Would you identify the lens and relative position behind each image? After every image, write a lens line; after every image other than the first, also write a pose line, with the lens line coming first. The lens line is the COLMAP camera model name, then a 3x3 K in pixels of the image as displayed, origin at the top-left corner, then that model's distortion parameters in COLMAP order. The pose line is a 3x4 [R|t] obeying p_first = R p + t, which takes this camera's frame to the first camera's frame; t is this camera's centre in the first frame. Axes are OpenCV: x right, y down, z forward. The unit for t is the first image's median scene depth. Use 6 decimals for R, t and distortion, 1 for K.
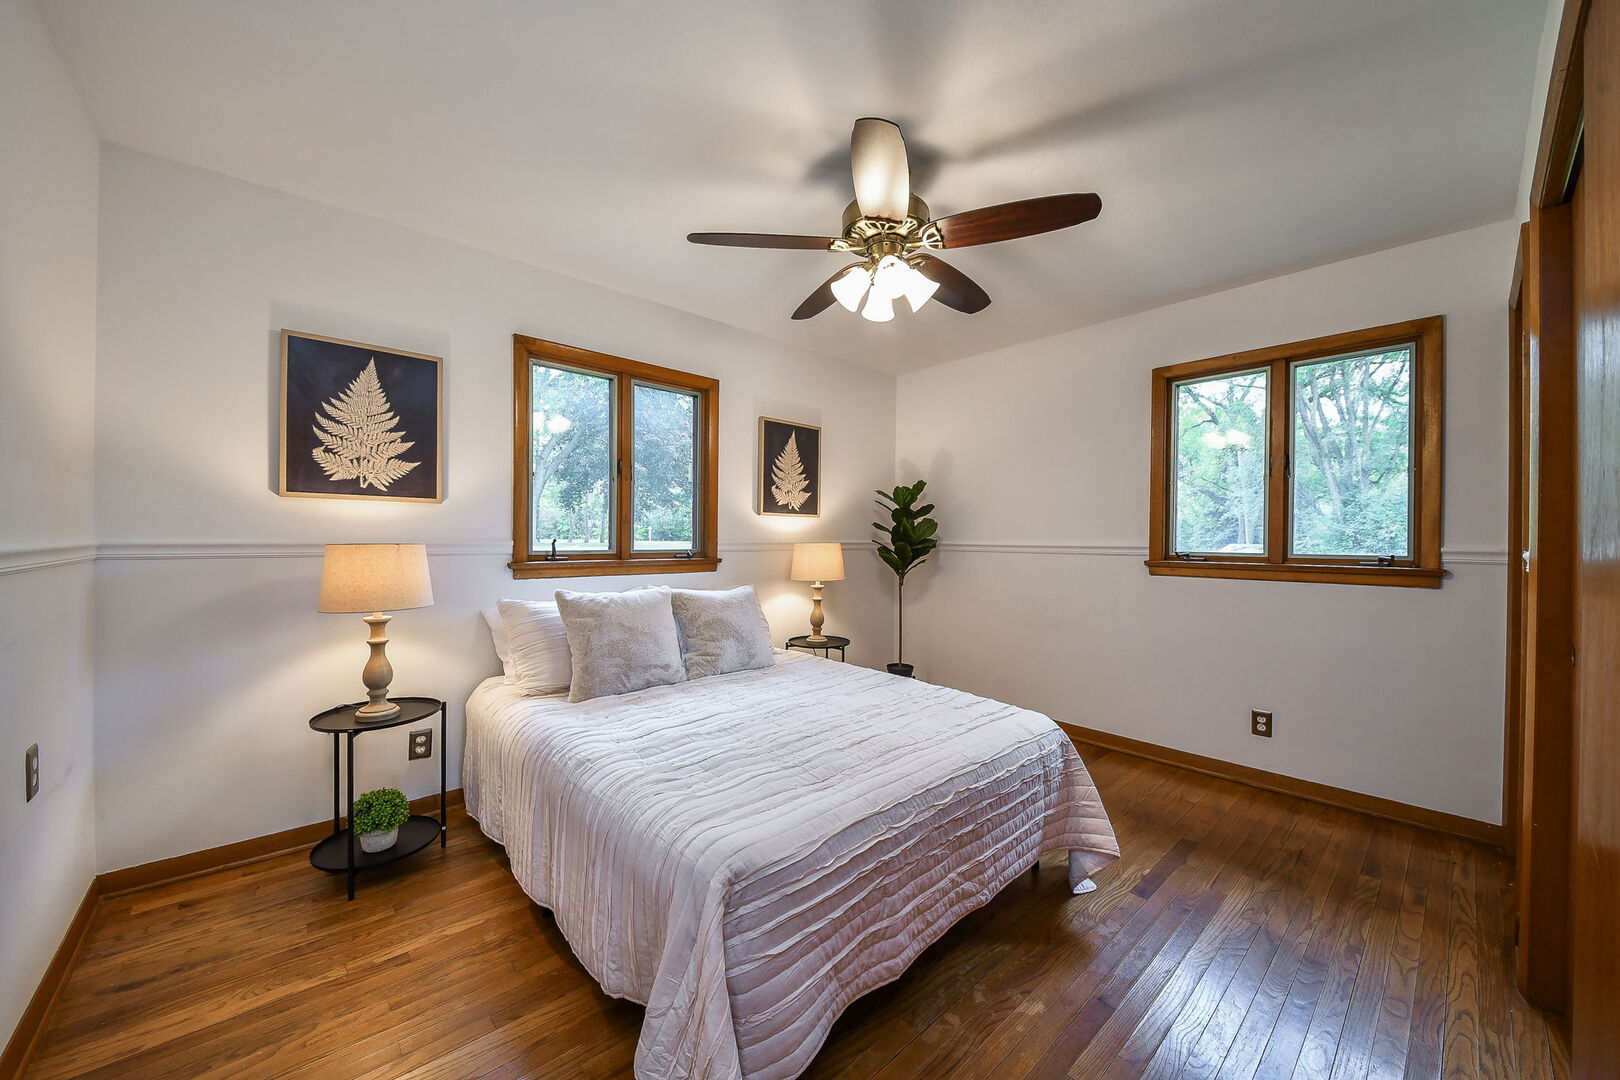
lens RADIAL K [[595.0, 0, 810.0], [0, 595.0, 540.0], [0, 0, 1]] dist [0.000546, 0.000035]
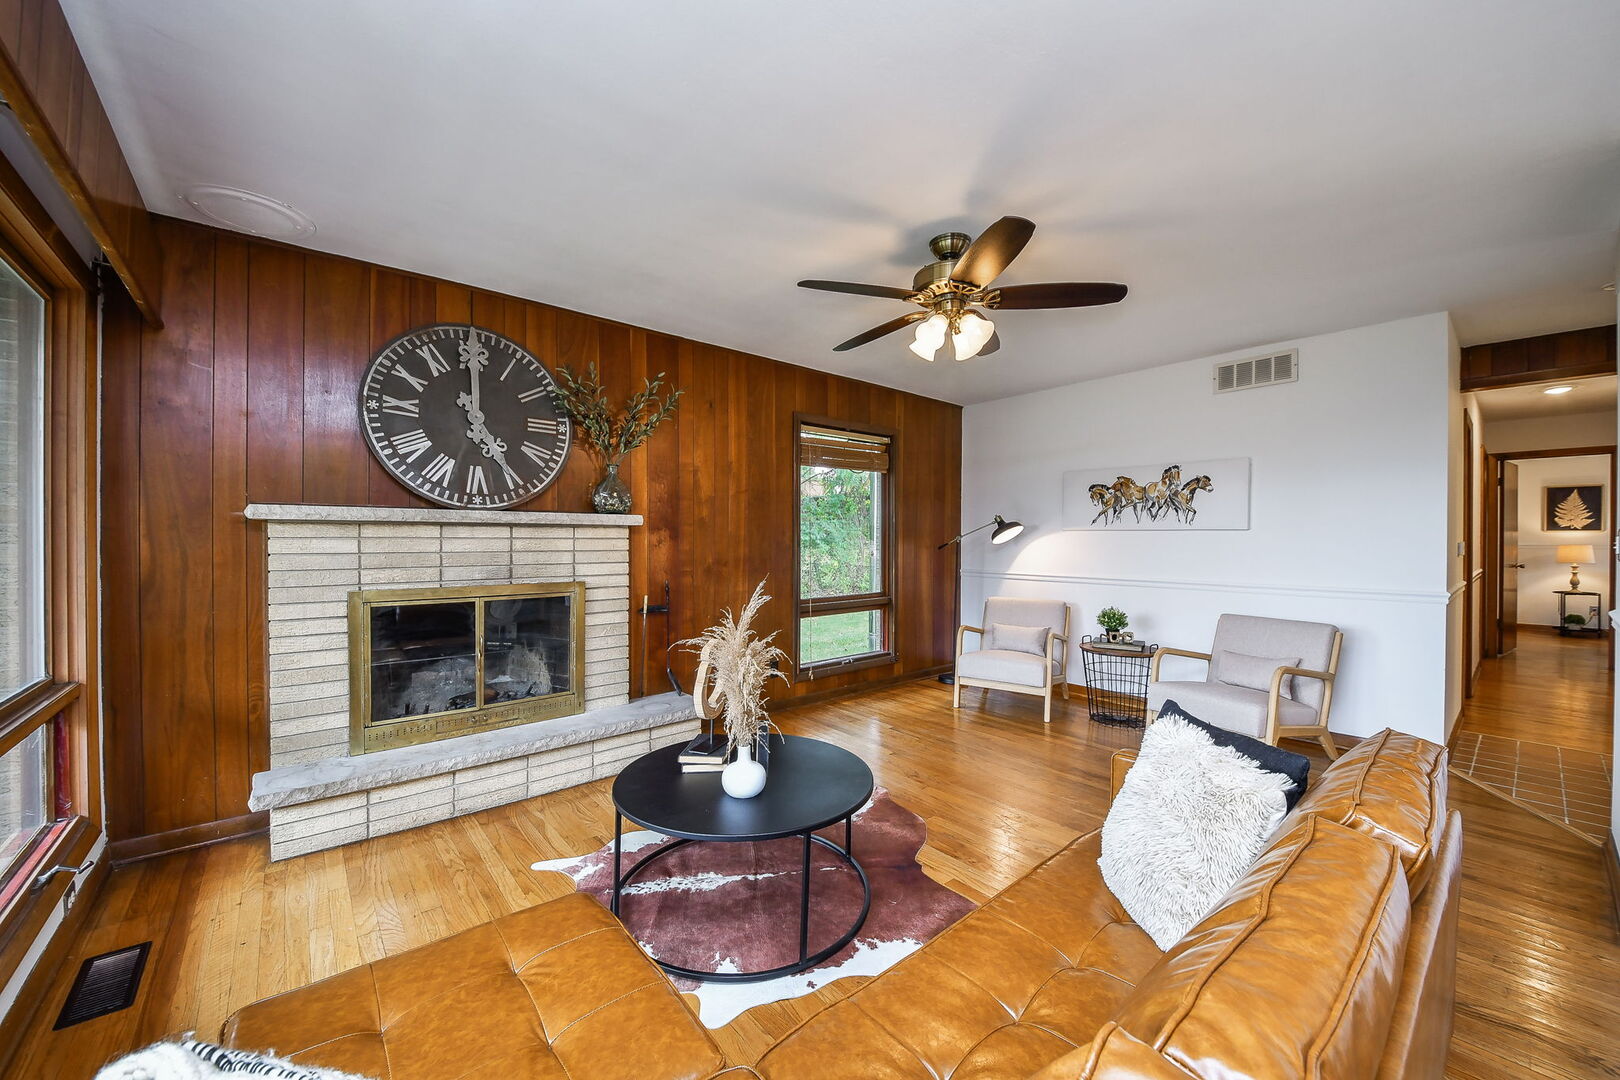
lens RADIAL K [[639.0, 0, 810.0], [0, 639.0, 540.0], [0, 0, 1]] dist [-0.000868, -0.000172]
pose [[-0.045755, 0.000536, -0.998953, 3.199363], [-0.003354, 0.999994, 0.000690, -0.009244], [0.998947, 0.003382, -0.045753, -3.296561]]
